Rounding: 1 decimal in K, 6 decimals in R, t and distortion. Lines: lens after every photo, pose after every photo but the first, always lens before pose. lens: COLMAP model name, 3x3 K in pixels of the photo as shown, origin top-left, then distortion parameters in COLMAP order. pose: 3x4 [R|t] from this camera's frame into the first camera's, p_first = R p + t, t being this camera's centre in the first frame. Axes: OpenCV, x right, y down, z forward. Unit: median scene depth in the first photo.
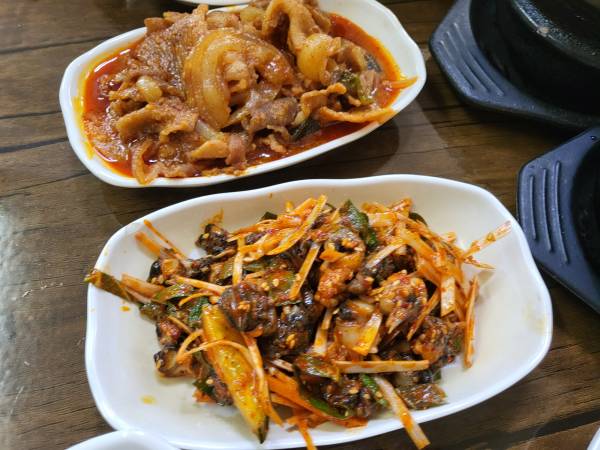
lens RADIAL K [[455.9, 0, 296.4], [0, 455.9, 228.6], [0, 0, 1]] dist [-0.039161, 0.024398]
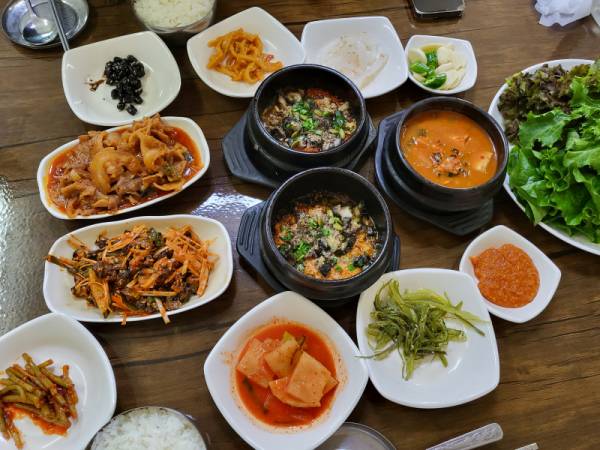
lens RADIAL K [[455.9, 0, 301.7], [0, 455.9, 223.8], [0, 0, 1]] dist [-0.039161, 0.024398]
pose [[0.999807, 0.016177, -0.011151, 0.915288], [-0.015811, 0.999356, 0.032214, -0.169025], [0.011665, -0.032032, 0.999419, -1.381377]]
